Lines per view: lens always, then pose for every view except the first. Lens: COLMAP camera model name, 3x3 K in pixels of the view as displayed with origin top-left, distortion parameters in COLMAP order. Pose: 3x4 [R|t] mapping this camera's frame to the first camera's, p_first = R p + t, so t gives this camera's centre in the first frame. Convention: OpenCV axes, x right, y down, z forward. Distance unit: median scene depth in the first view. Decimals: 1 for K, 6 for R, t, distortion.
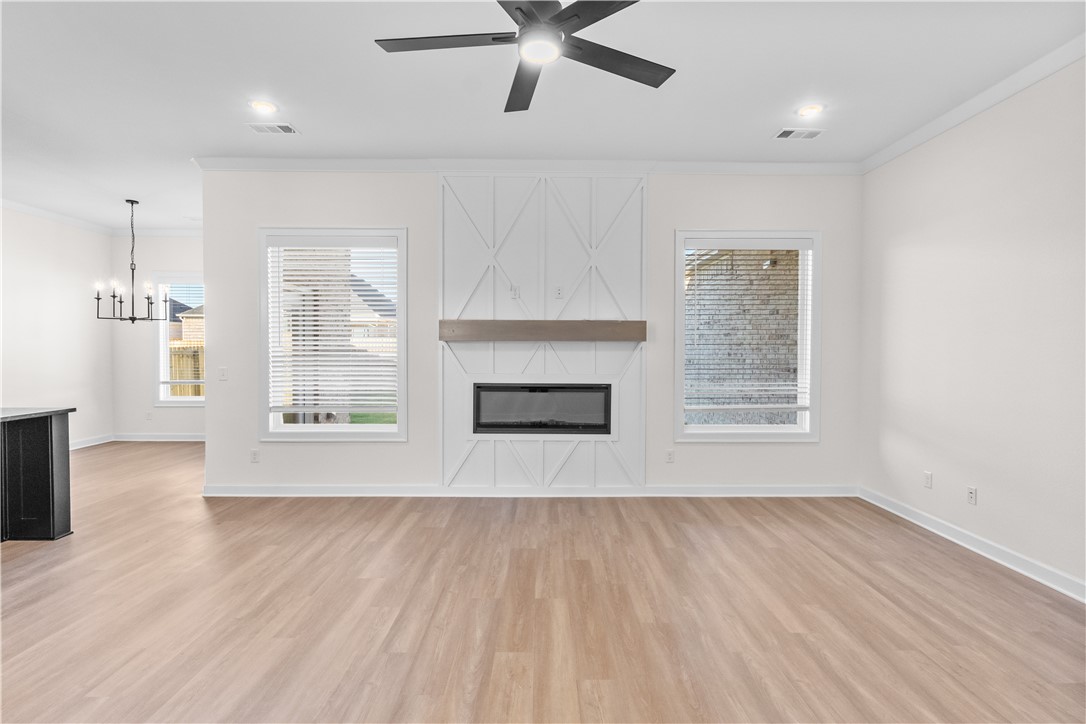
lens RADIAL K [[522.3, 0, 545.0], [0, 522.3, 348.4], [0, 0, 1]] dist [0.002799, 0.000453]
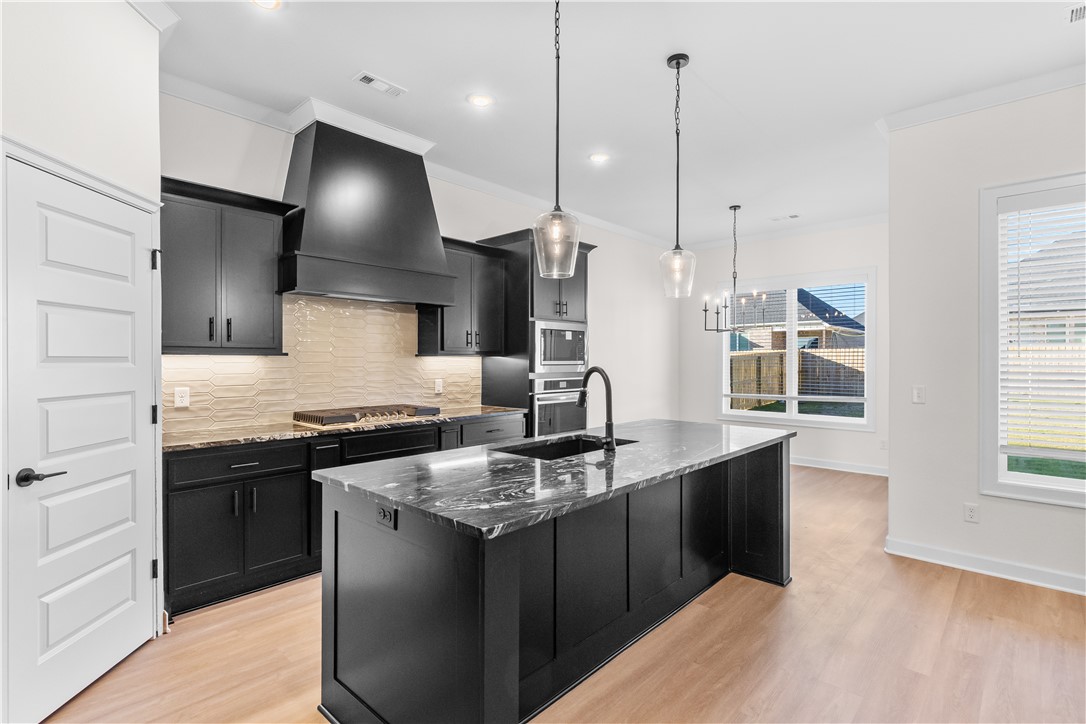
lens RADIAL K [[522.3, 0, 545.0], [0, 522.3, 348.4], [0, 0, 1]] dist [0.002799, 0.000453]
pose [[0.732766, -0.012411, -0.680367, -0.492539], [-0.003864, 0.999742, -0.022399, 0.000445], [0.680469, 0.019042, 0.732529, 0.084635]]
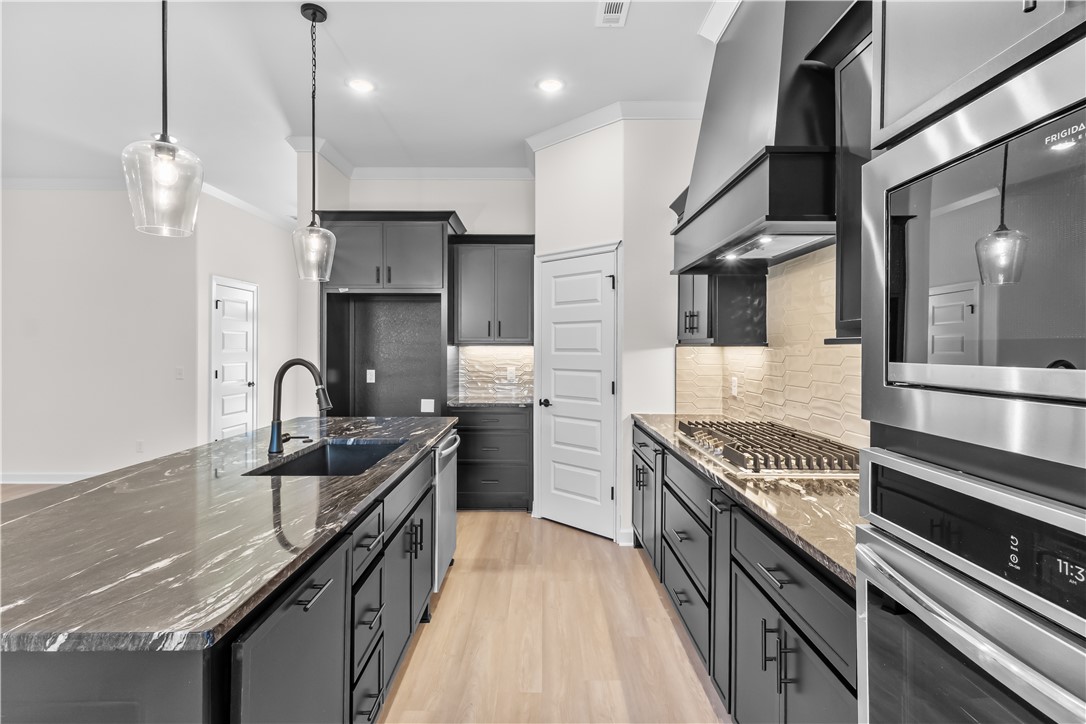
lens RADIAL K [[519.4, 0, 545.9], [0, 519.4, 348.9], [0, 0, 1]] dist [0.000888, 0.000257]
pose [[-0.999977, -0.002449, -0.006365, -1.042075], [-0.002466, 0.999993, 0.002666, -0.002675], [0.006358, 0.002682, -0.999976, 0.979768]]
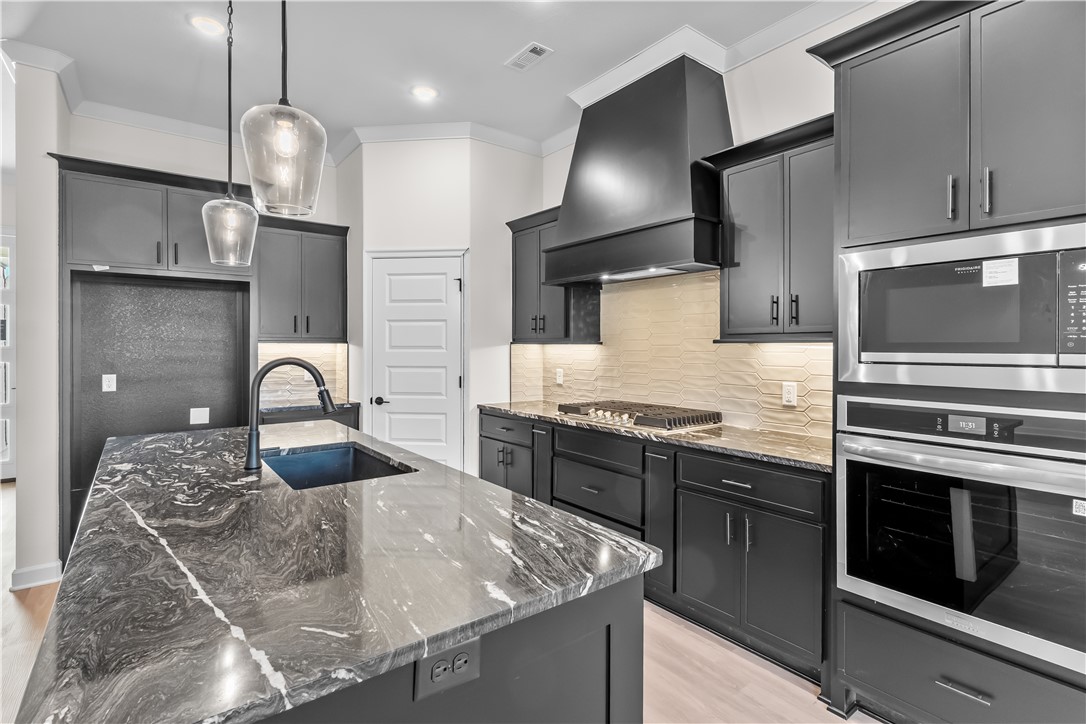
lens RADIAL K [[522.3, 0, 545.0], [0, 522.3, 348.4], [0, 0, 1]] dist [0.002799, 0.000453]
pose [[-0.793786, 0.001253, -0.608196, -0.739788], [-0.002629, 0.999981, 0.005491, -0.002496], [0.608191, 0.005957, -0.793768, 0.964176]]
